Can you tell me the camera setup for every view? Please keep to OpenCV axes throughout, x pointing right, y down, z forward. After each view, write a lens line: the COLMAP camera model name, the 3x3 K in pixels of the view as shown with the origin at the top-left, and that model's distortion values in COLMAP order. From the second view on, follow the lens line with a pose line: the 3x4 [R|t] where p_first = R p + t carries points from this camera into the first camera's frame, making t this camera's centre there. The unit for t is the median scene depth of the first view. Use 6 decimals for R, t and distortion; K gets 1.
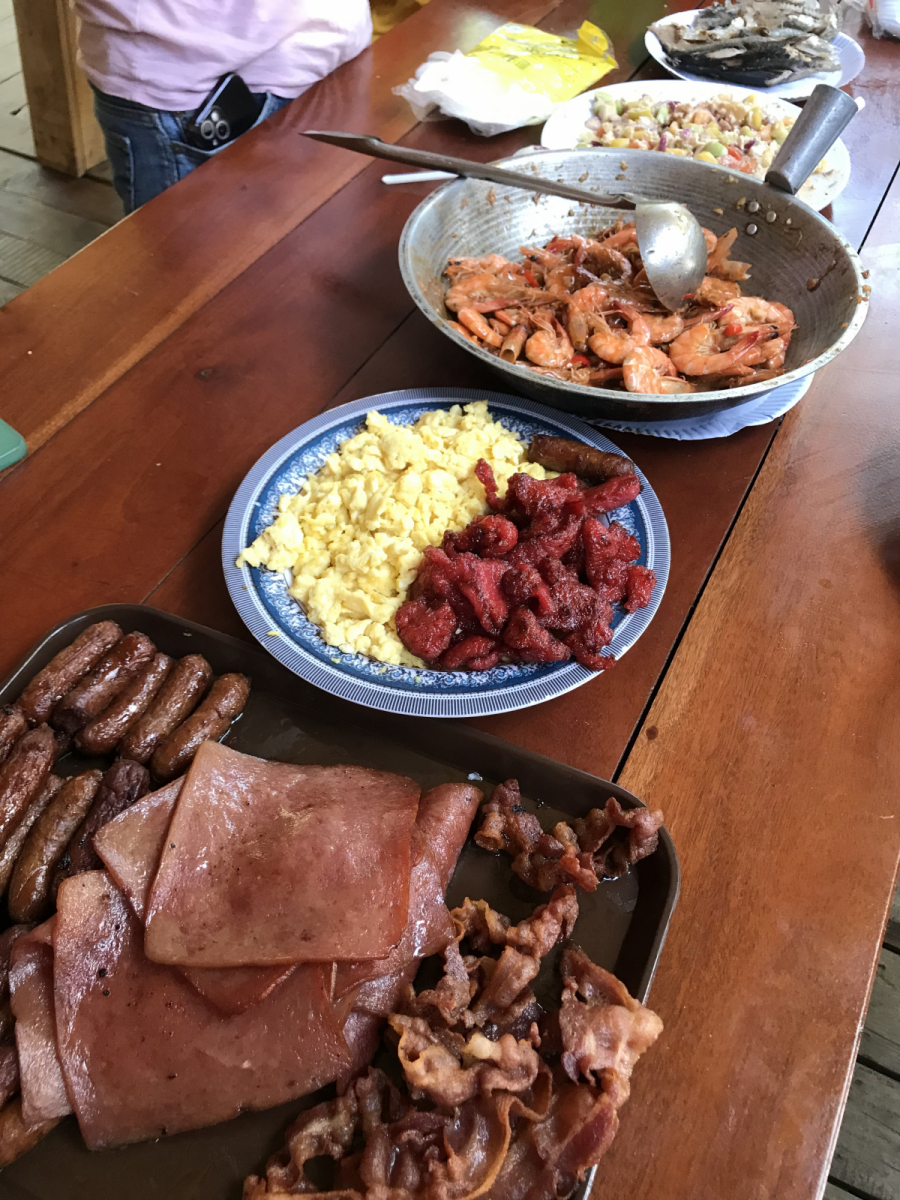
lens RADIAL K [[1015.3, 0, 448.6], [0, 1015.3, 569.4], [0, 0, 1]] dist [0.013493, -0.013515]
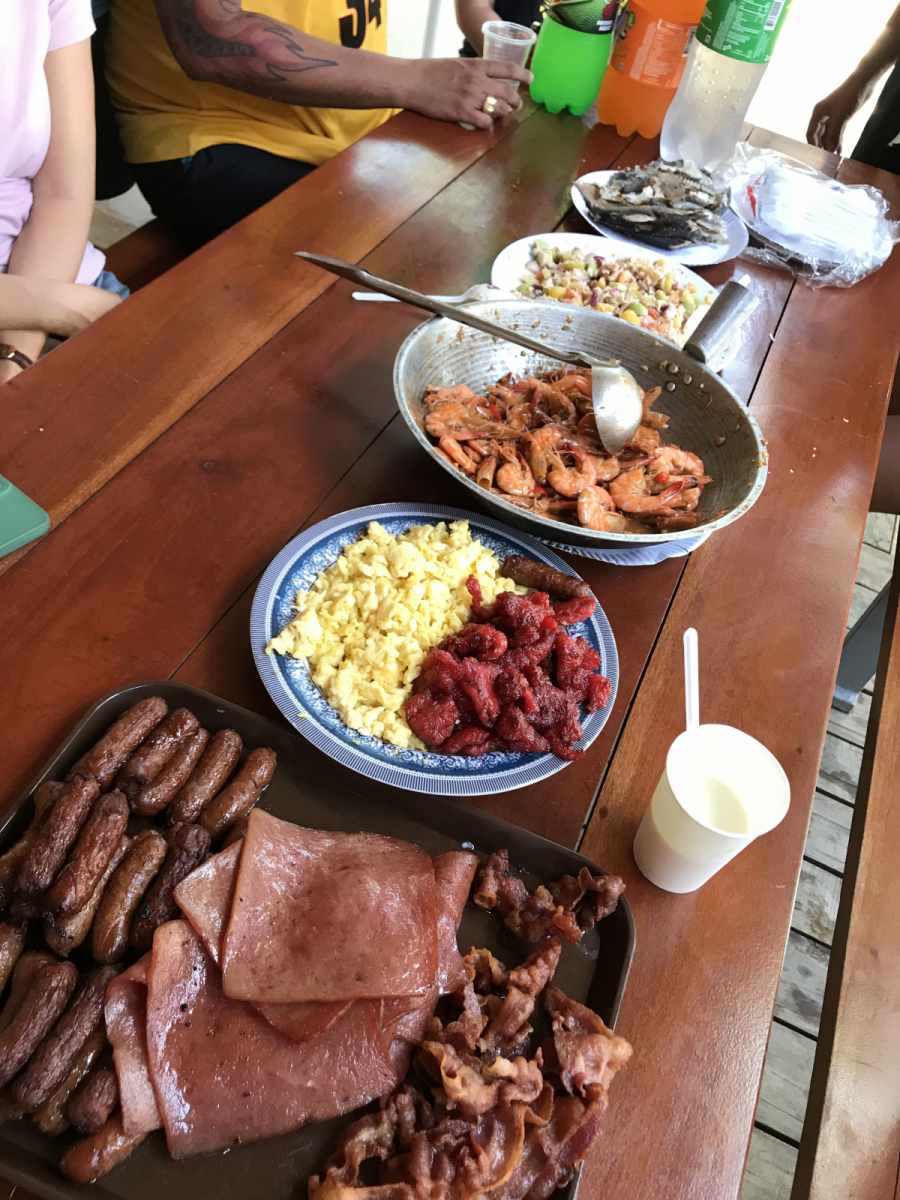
lens RADIAL K [[1015.3, 0, 448.6], [0, 1015.3, 569.4], [0, 0, 1]] dist [0.013493, -0.013515]
pose [[0.980359, 0.078997, 0.180706, -0.227963], [-0.072178, 0.996420, -0.044018, -0.064521], [-0.183537, 0.030111, 0.982552, -0.185366]]
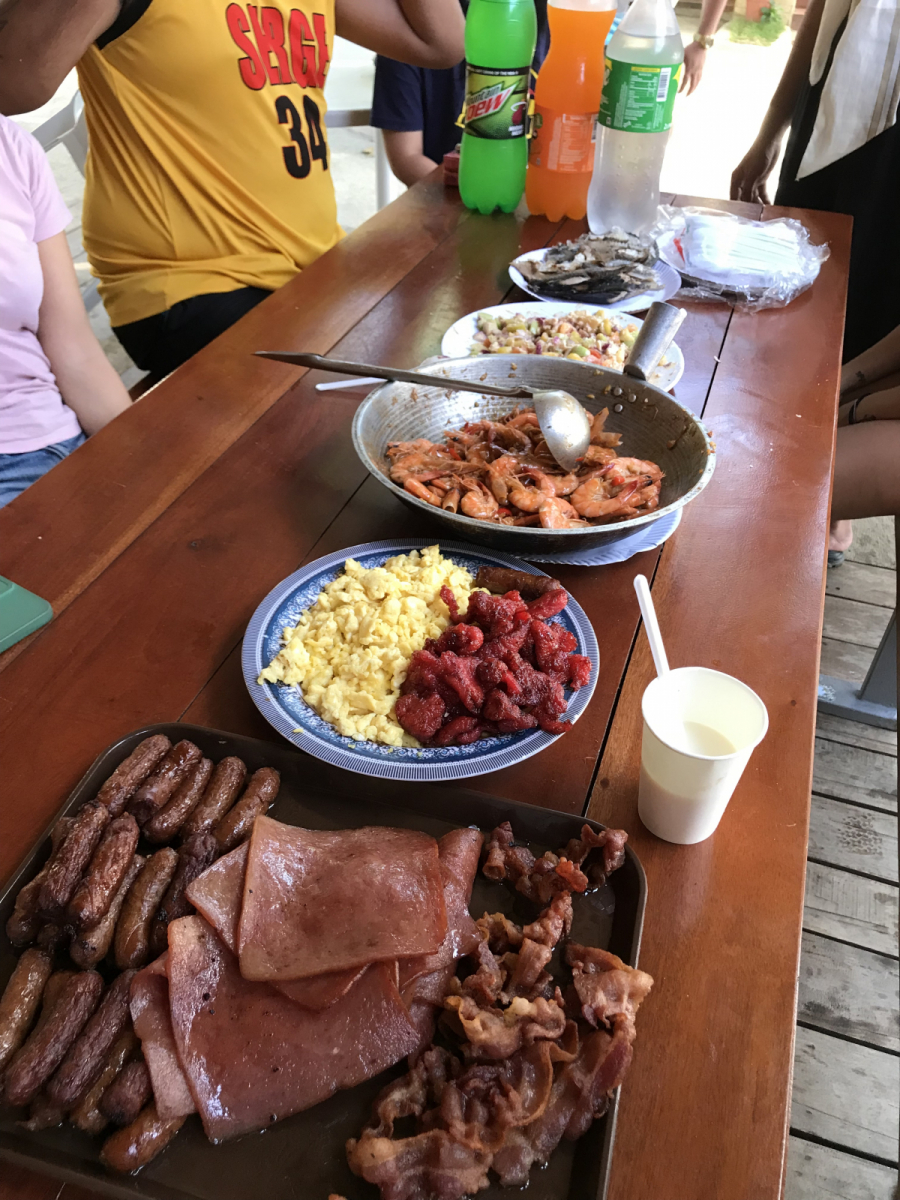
lens RADIAL K [[1015.3, 0, 448.6], [0, 1015.3, 569.4], [0, 0, 1]] dist [0.013493, -0.013515]
pose [[0.988610, -0.072724, 0.131760, -0.137111], [0.096792, 0.977650, -0.186634, 0.116954], [-0.115243, 0.197262, 0.973554, -0.255969]]
